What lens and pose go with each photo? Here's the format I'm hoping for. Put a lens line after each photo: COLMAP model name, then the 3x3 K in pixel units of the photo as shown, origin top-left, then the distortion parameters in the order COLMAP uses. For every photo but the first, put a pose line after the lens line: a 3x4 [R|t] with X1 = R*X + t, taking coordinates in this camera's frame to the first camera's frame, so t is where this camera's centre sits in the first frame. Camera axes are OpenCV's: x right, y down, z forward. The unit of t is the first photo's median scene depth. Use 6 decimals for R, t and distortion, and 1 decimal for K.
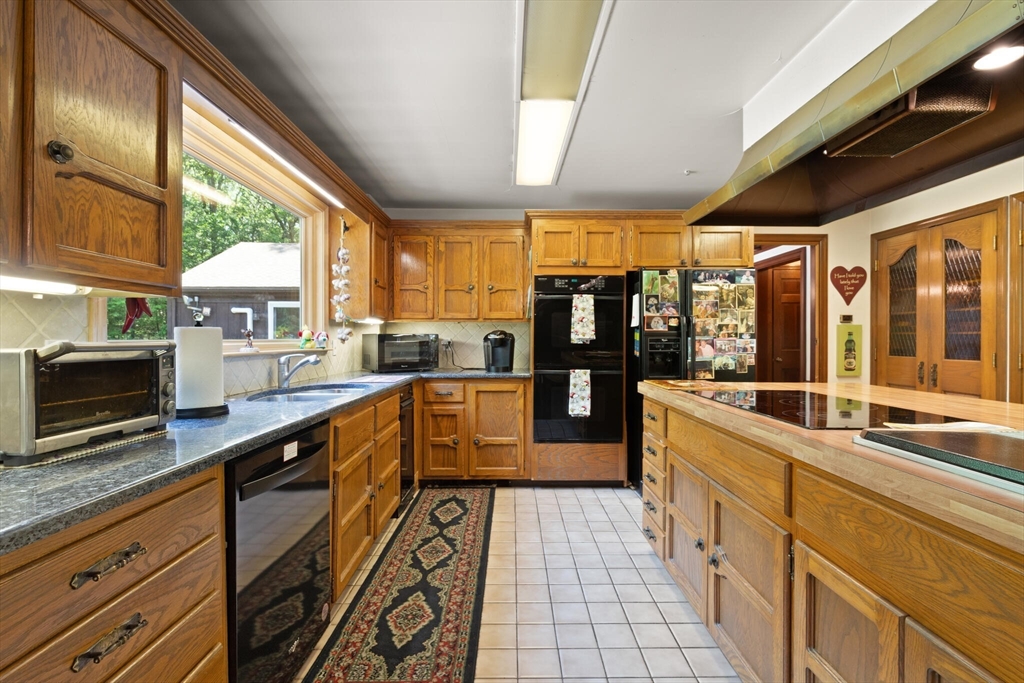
lens RADIAL K [[467.0, 0, 520.2], [0, 467.0, 339.0], [0, 0, 1]] dist [0.012116, -0.002334]
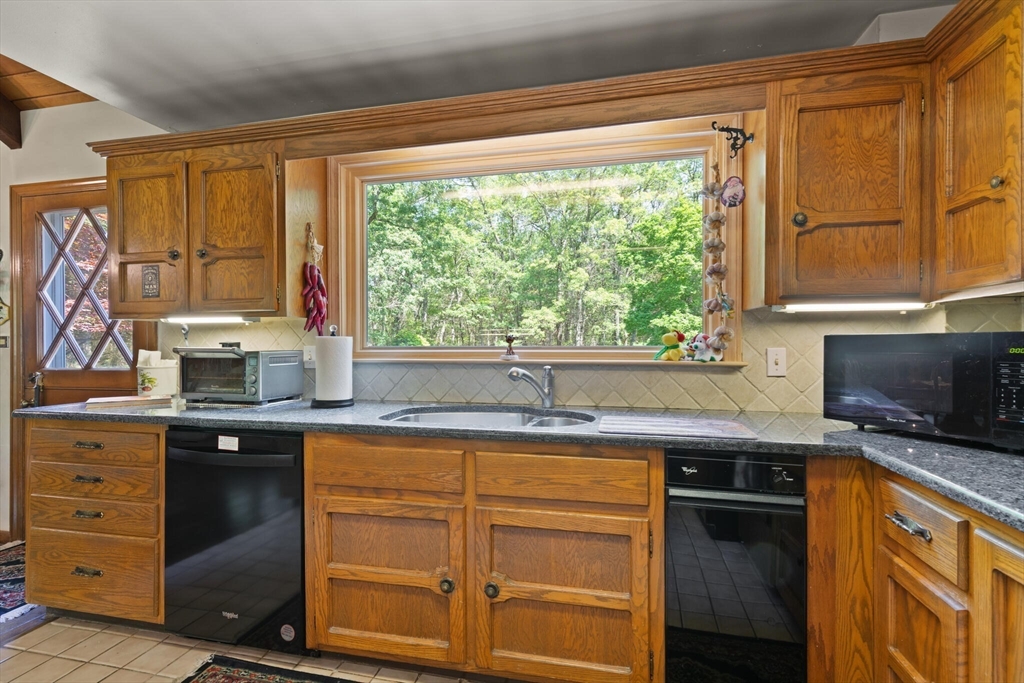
lens RADIAL K [[467.0, 0, 518.9], [0, 467.0, 345.9], [0, 0, 1]] dist [0.012116, -0.002334]
pose [[-0.238868, 0.005831, -0.971034, 0.201454], [0.001151, 0.999983, 0.005722, -0.003160], [0.971051, 0.000249, -0.238871, 0.858872]]
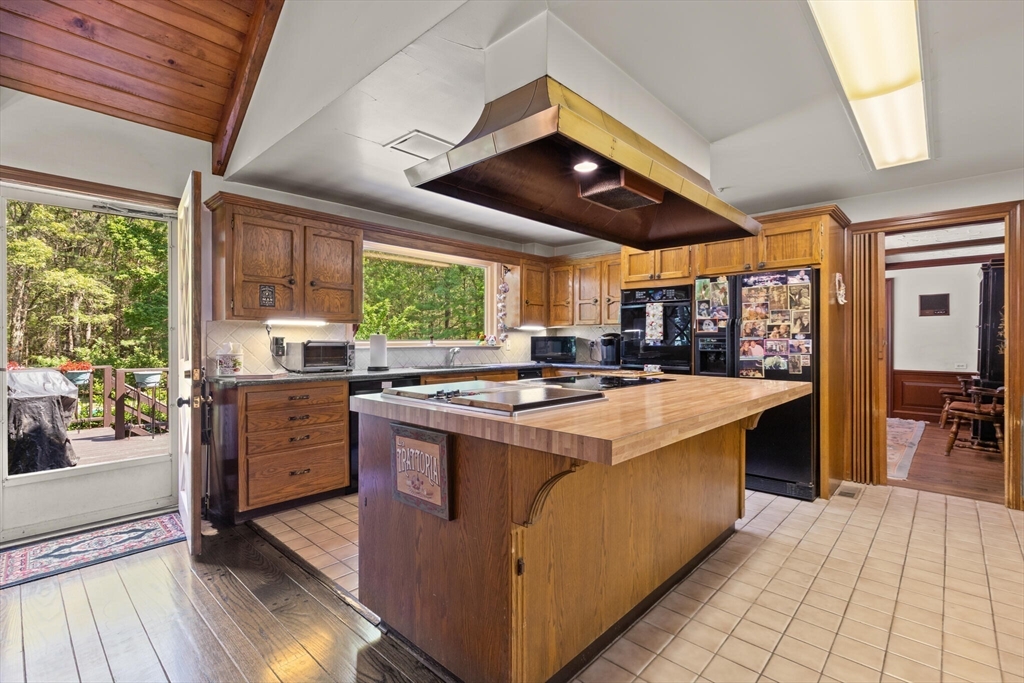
lens RADIAL K [[467.0, 0, 518.5], [0, 467.0, 344.4], [0, 0, 1]] dist [0.012116, -0.002334]
pose [[0.725615, 0.005827, -0.688077, 0.735198], [-0.000531, 0.999969, 0.007908, 0.003130], [0.688101, -0.005373, 0.725595, -0.129489]]
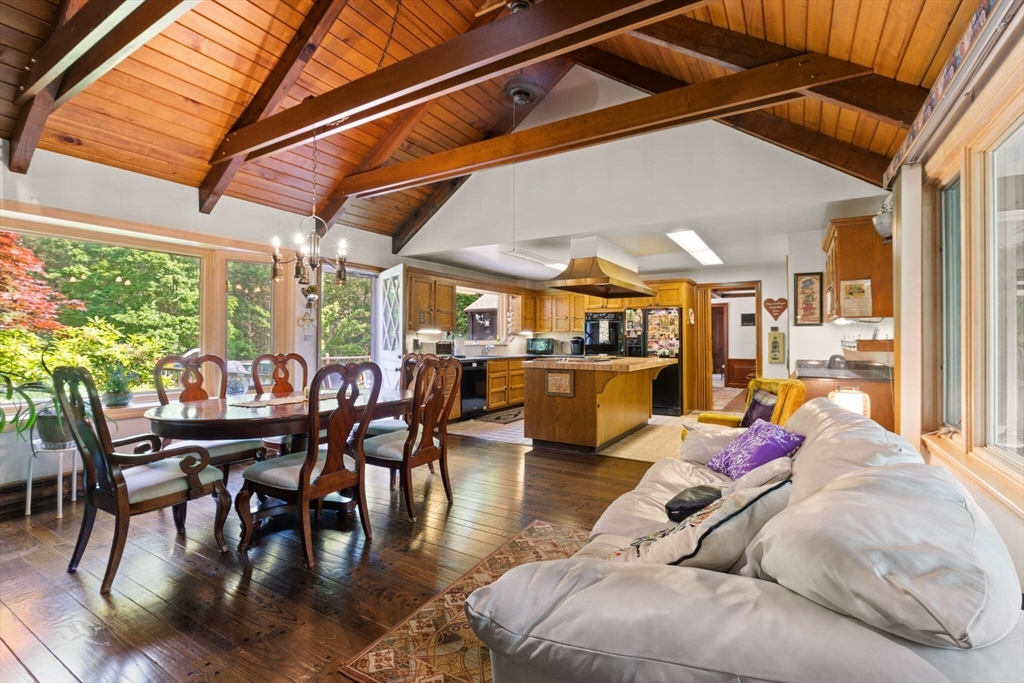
lens RADIAL K [[467.0, 0, 518.7], [0, 467.0, 338.8], [0, 0, 1]] dist [0.012116, -0.002334]
pose [[0.851230, -0.000509, -0.524792, 0.997667], [-0.001137, 0.999995, -0.002815, -0.001143], [0.524791, 0.002992, 0.851226, -1.174727]]
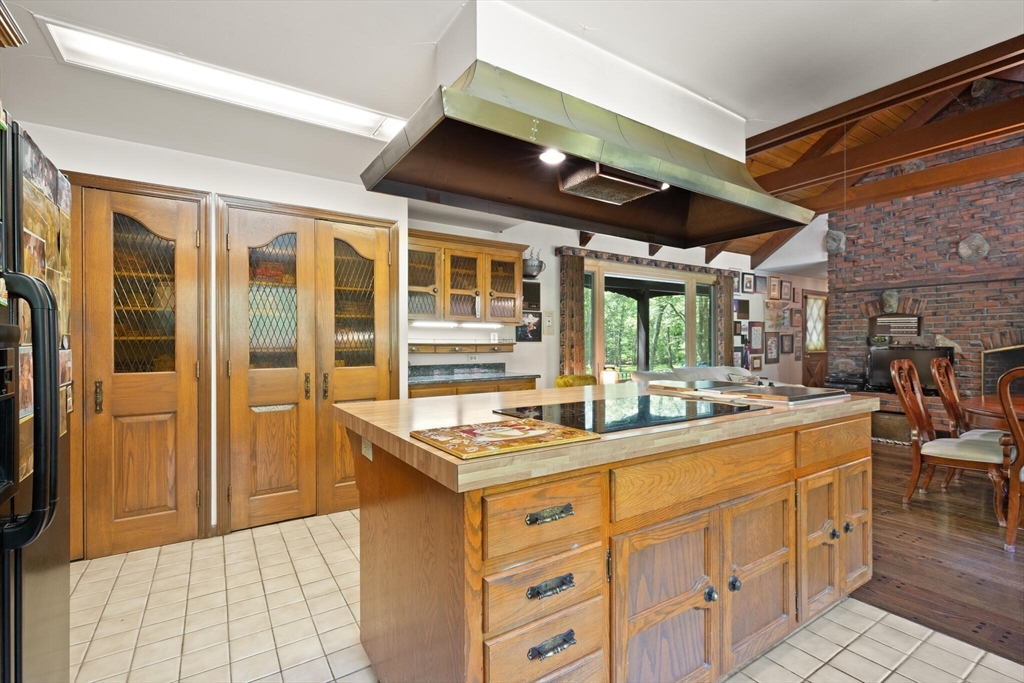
lens RADIAL K [[467.0, 0, 515.8], [0, 467.0, 338.8], [0, 0, 1]] dist [0.012116, -0.002334]
pose [[-0.531160, 0.005023, 0.847256, -0.067306], [0.001157, 0.999986, -0.005204, -0.006901], [-0.847271, -0.001784, -0.531159, 0.899102]]
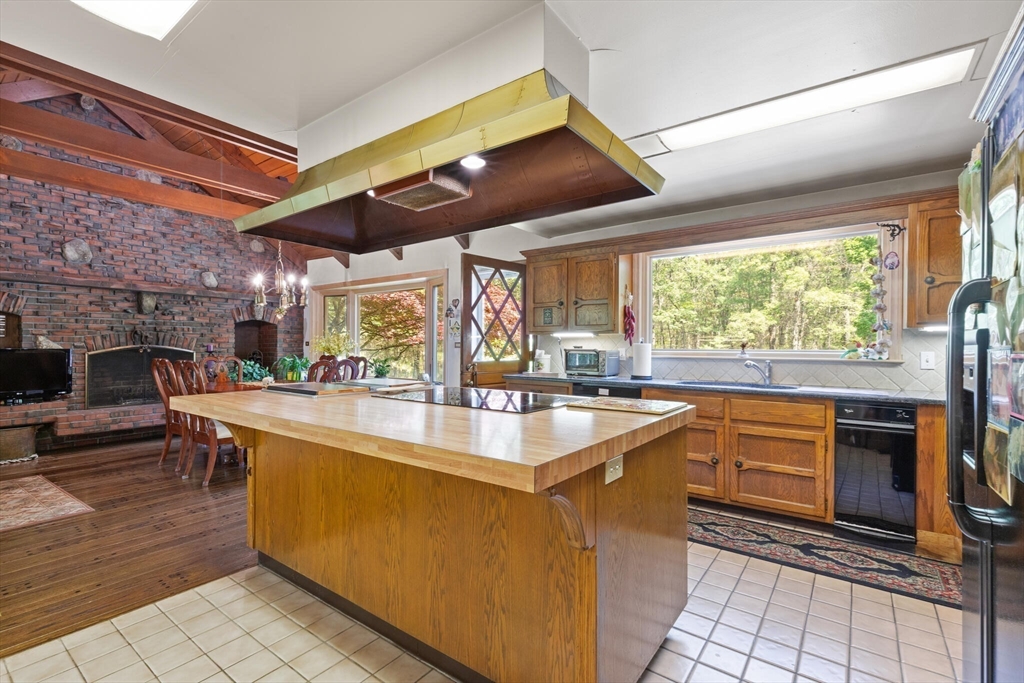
lens RADIAL K [[467.0, 0, 514.6], [0, 467.0, 345.0], [0, 0, 1]] dist [0.012116, -0.002334]
pose [[-0.610531, -0.005739, -0.791971, 0.796943], [-0.005780, 0.999979, -0.002791, -0.003443], [0.791971, 0.002874, -0.610552, 0.945098]]
